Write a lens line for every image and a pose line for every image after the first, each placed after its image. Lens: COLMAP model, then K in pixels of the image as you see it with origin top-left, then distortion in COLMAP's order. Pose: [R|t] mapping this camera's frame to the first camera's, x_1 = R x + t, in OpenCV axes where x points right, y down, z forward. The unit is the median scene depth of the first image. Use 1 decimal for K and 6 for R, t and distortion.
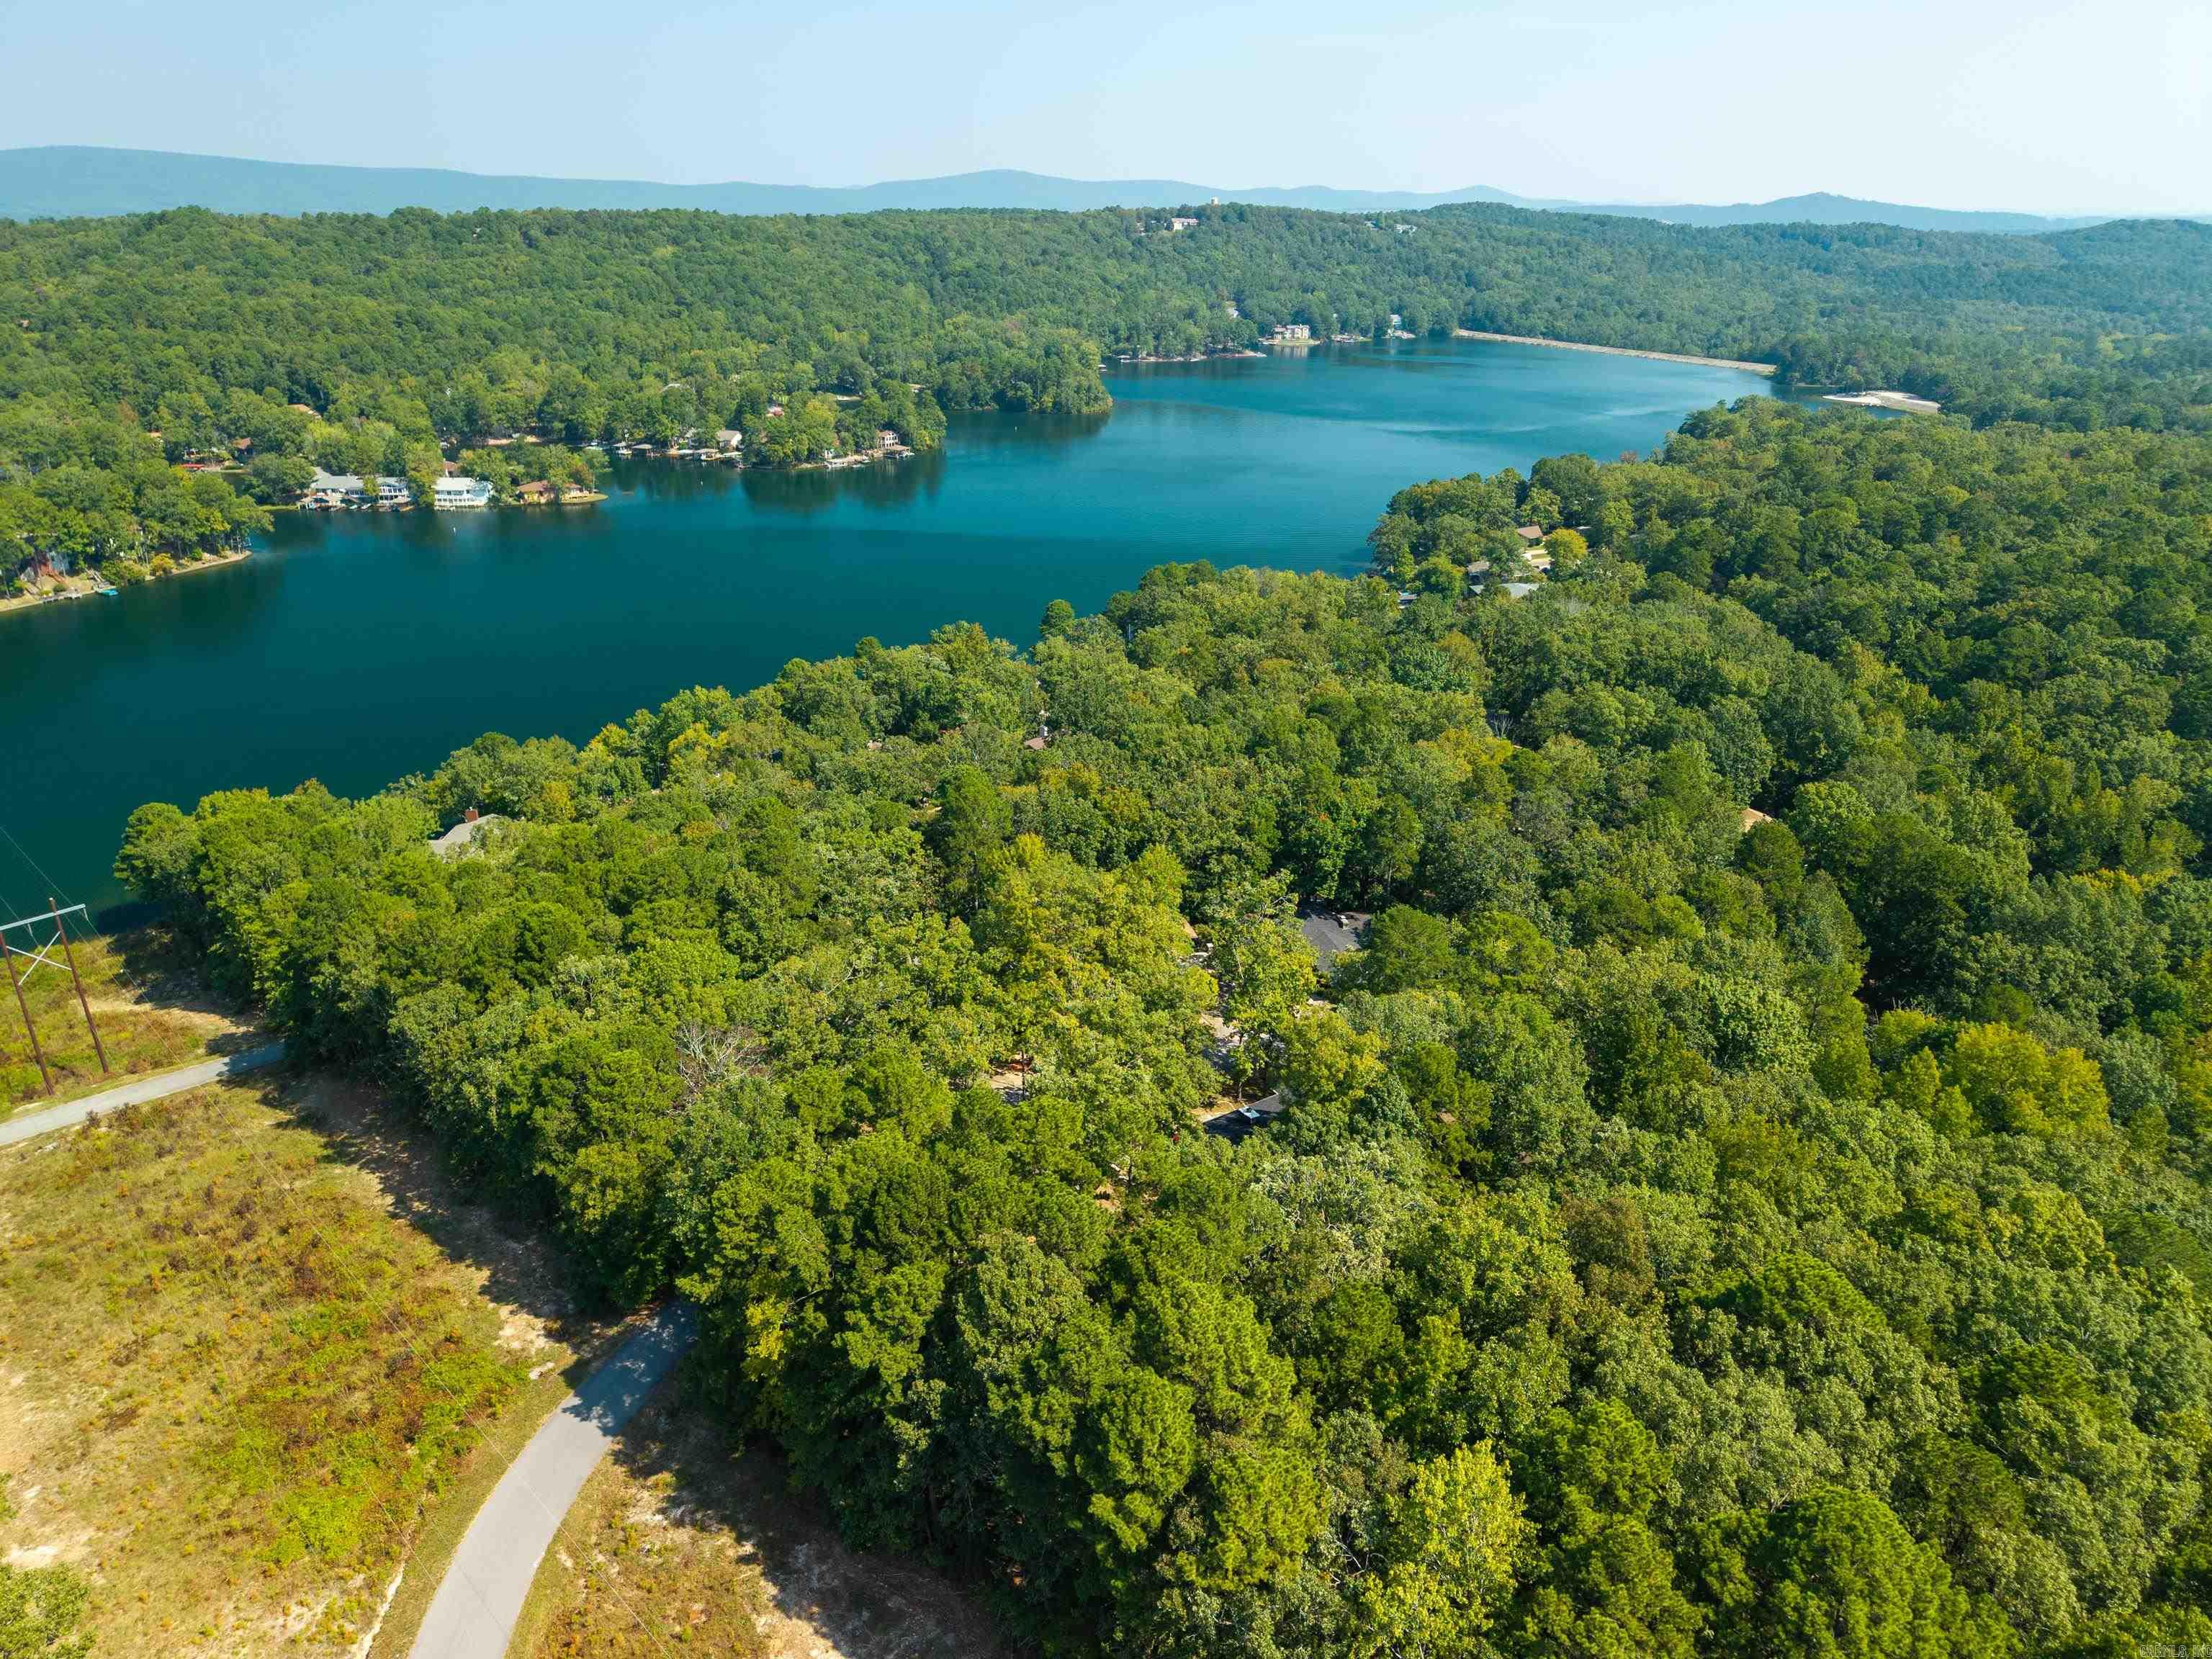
lens RADIAL K [[1517.5, 0, 1106.4], [0, 1517.5, 833.3], [0, 0, 1]] dist [0.046017, -0.015579]
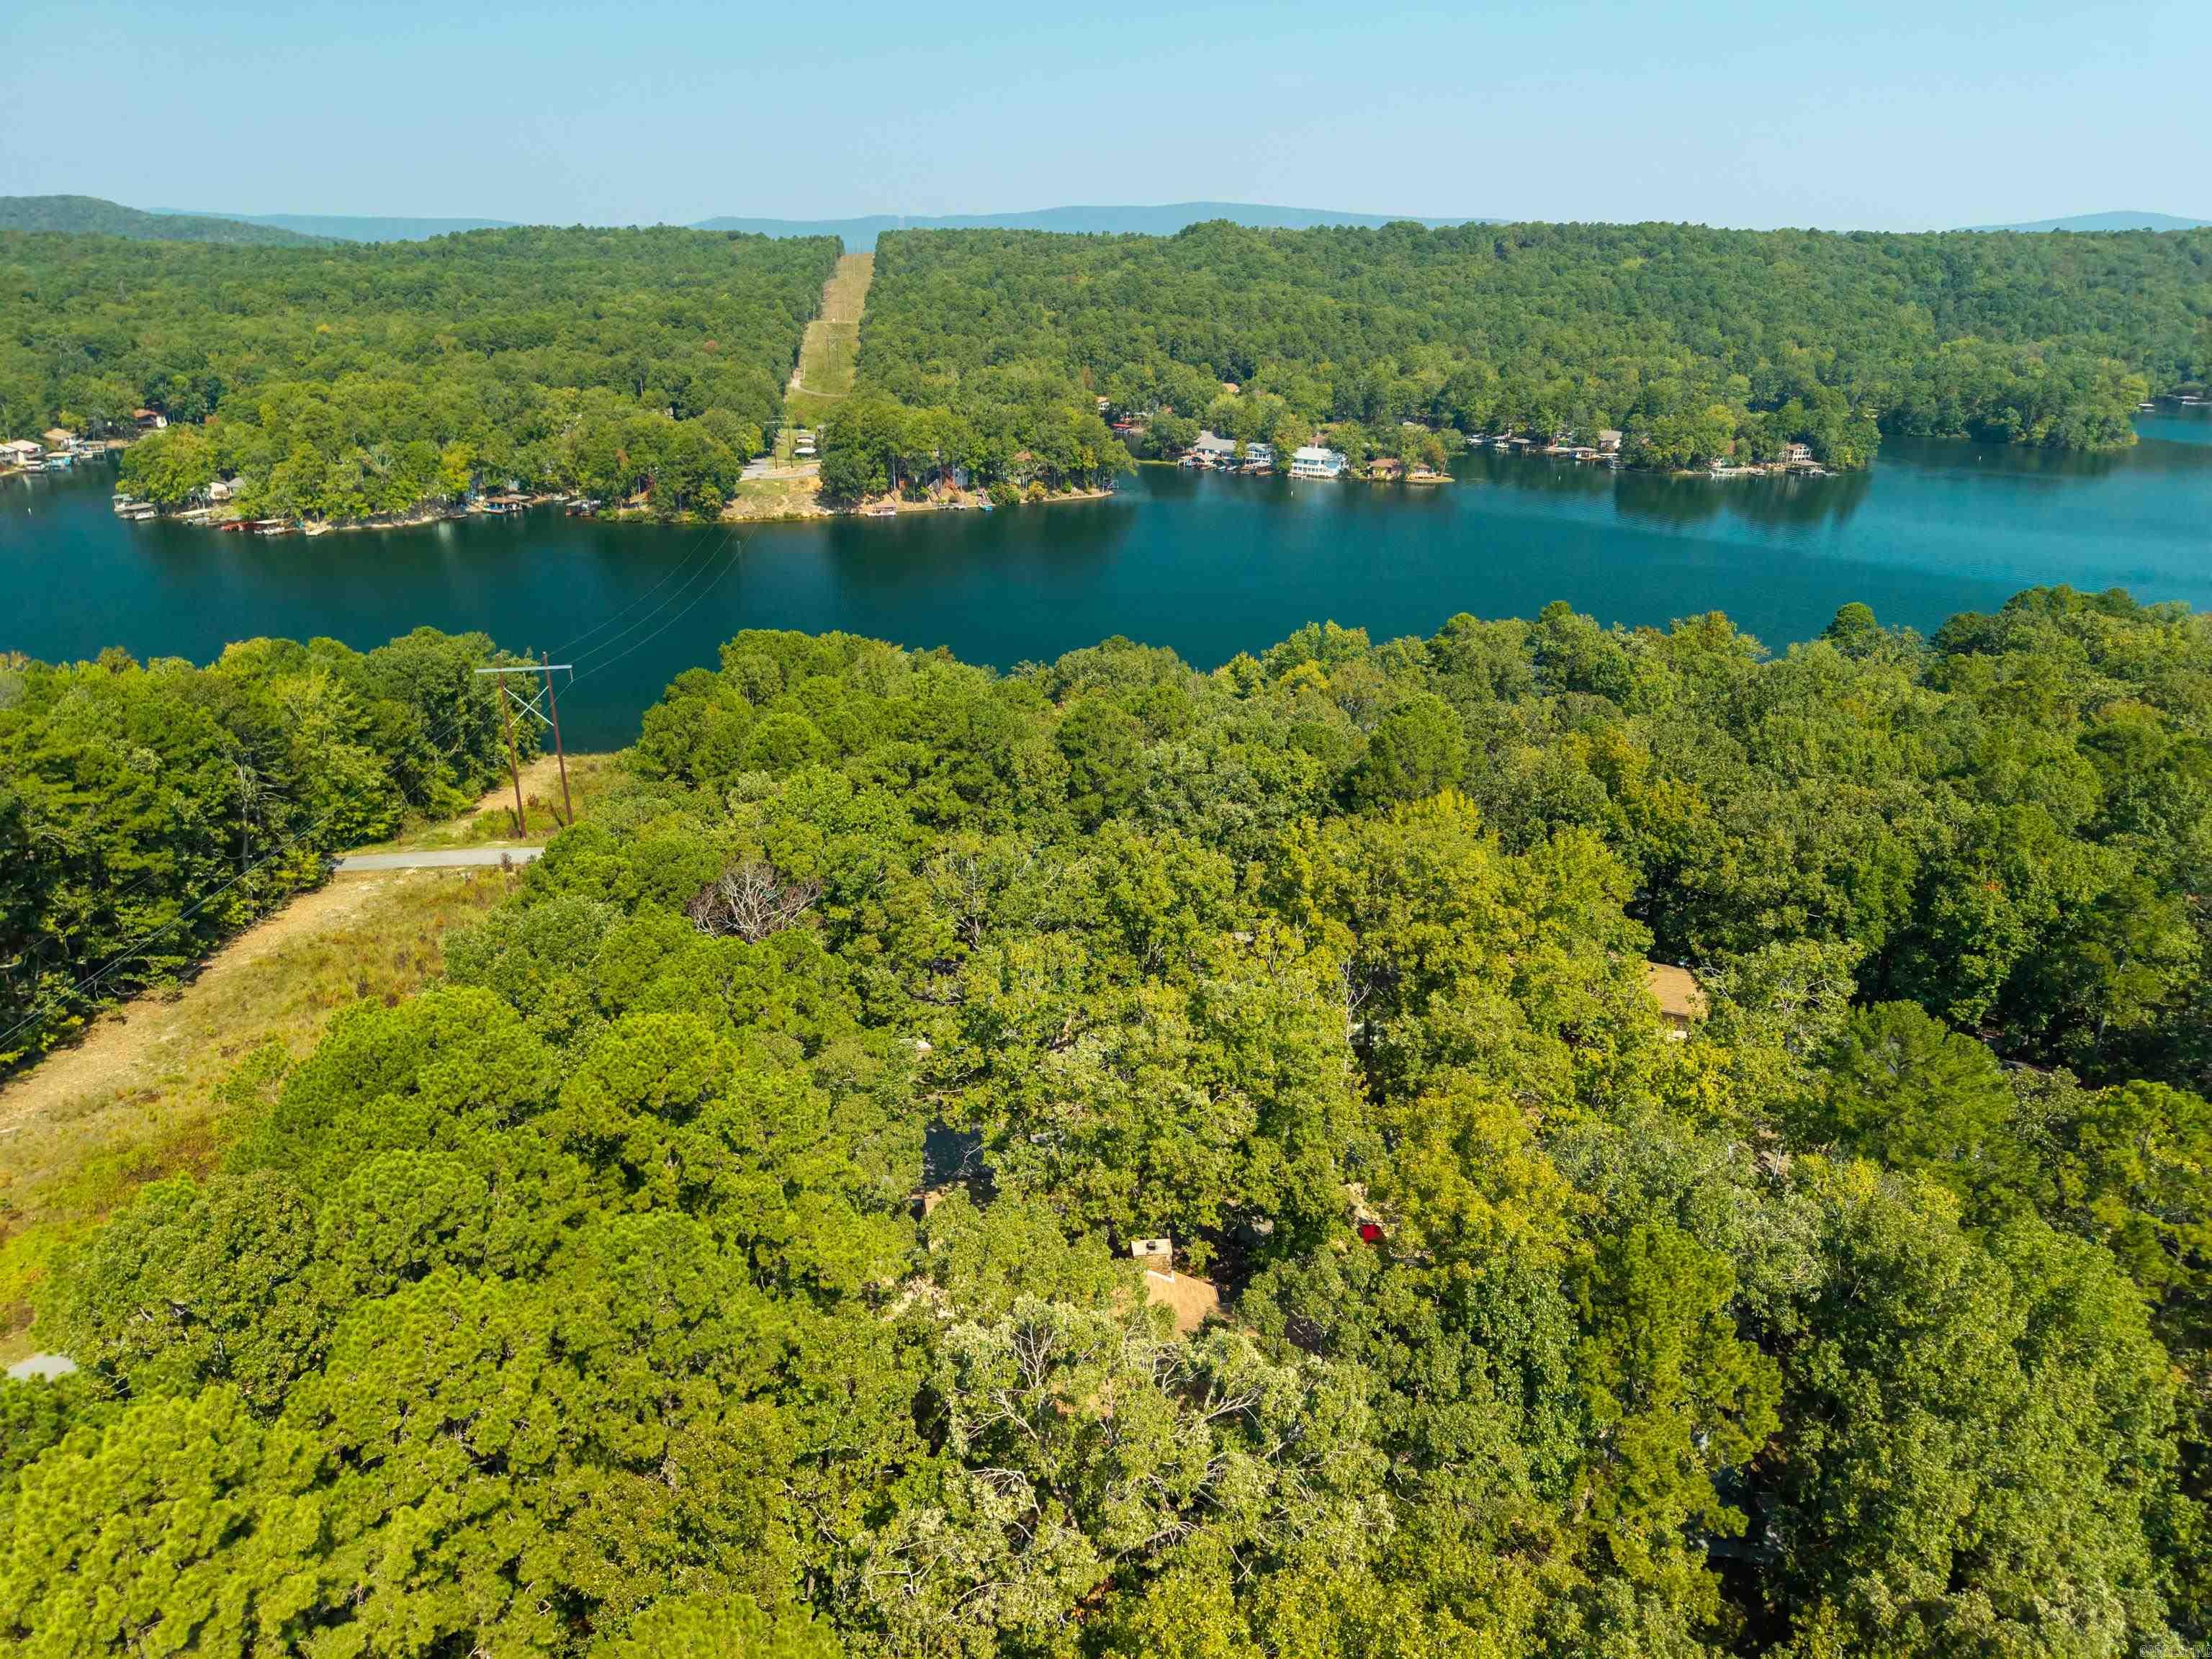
lens RADIAL K [[1517.5, 0, 1107.2], [0, 1517.5, 828.0], [0, 0, 1]] dist [0.046017, -0.015579]
pose [[0.819758, 0.216174, -0.530345, 0.051137], [-0.232042, 0.971982, 0.037521, 0.007140], [0.523597, 0.092304, 0.846951, 0.092590]]
